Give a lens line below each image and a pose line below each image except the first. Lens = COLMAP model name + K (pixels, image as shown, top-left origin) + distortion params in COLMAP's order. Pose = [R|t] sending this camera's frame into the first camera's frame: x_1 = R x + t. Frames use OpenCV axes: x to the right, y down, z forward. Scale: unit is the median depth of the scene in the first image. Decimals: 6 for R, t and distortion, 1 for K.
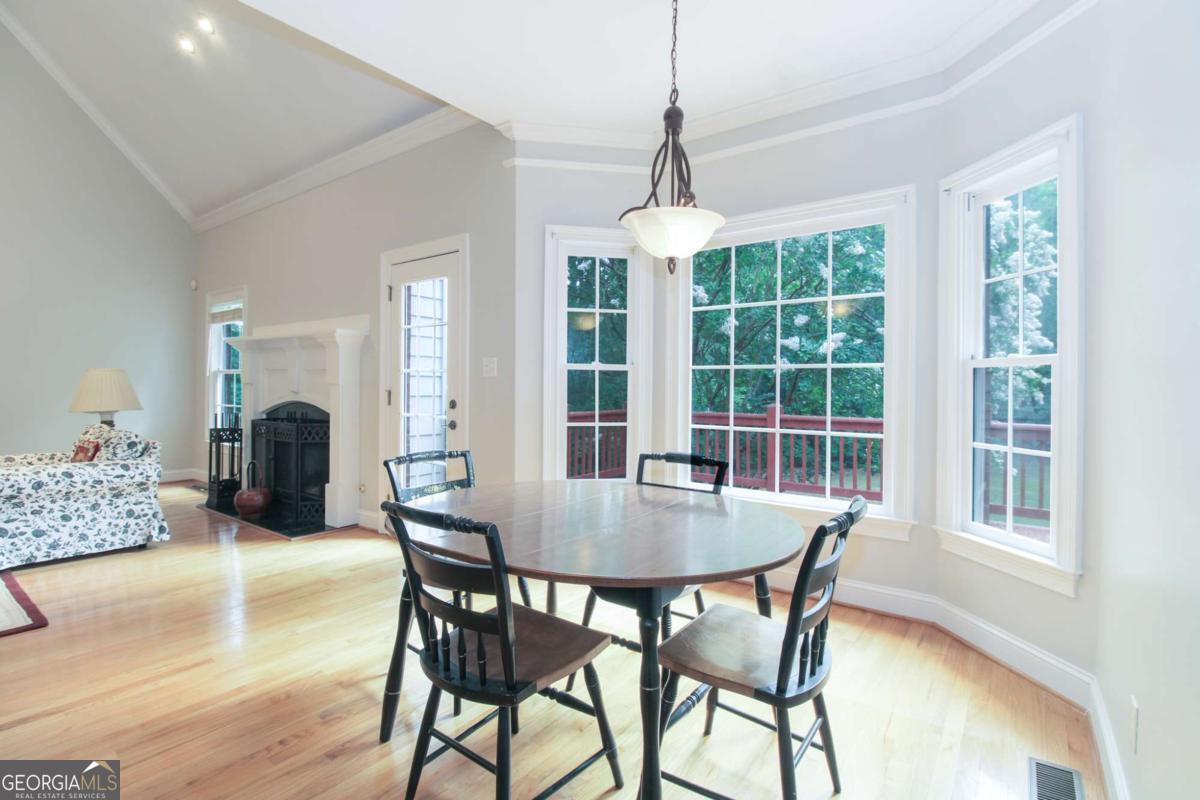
lens RADIAL K [[563.1, 0, 600.0], [0, 563.1, 400.0], [0, 0, 1]] dist [-0.013592, -0.000193]
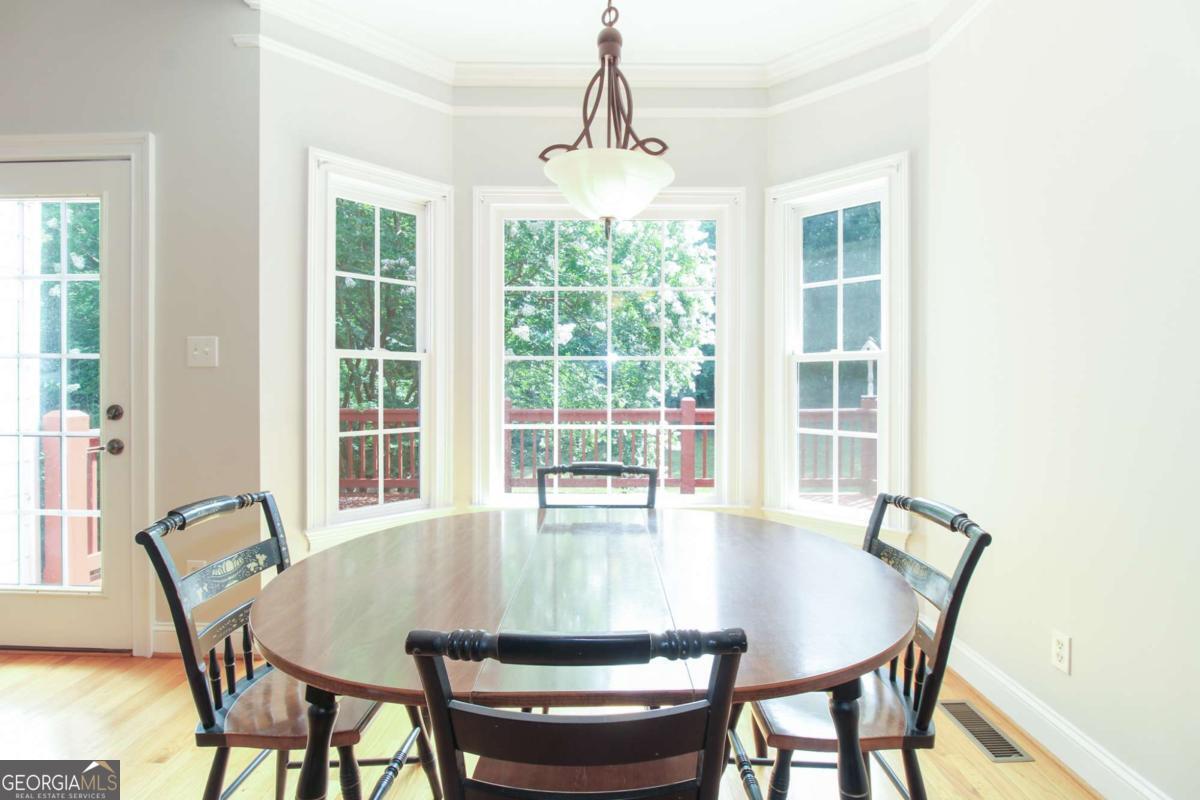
lens RADIAL K [[575.1, 0, 603.2], [0, 575.1, 382.0], [0, 0, 1]] dist [-0.013422, -0.000141]
pose [[0.797667, -0.009297, 0.603026, -0.264980], [0.020451, 0.999723, -0.011639, -0.008215], [-0.602751, 0.021616, 0.797636, 0.257579]]
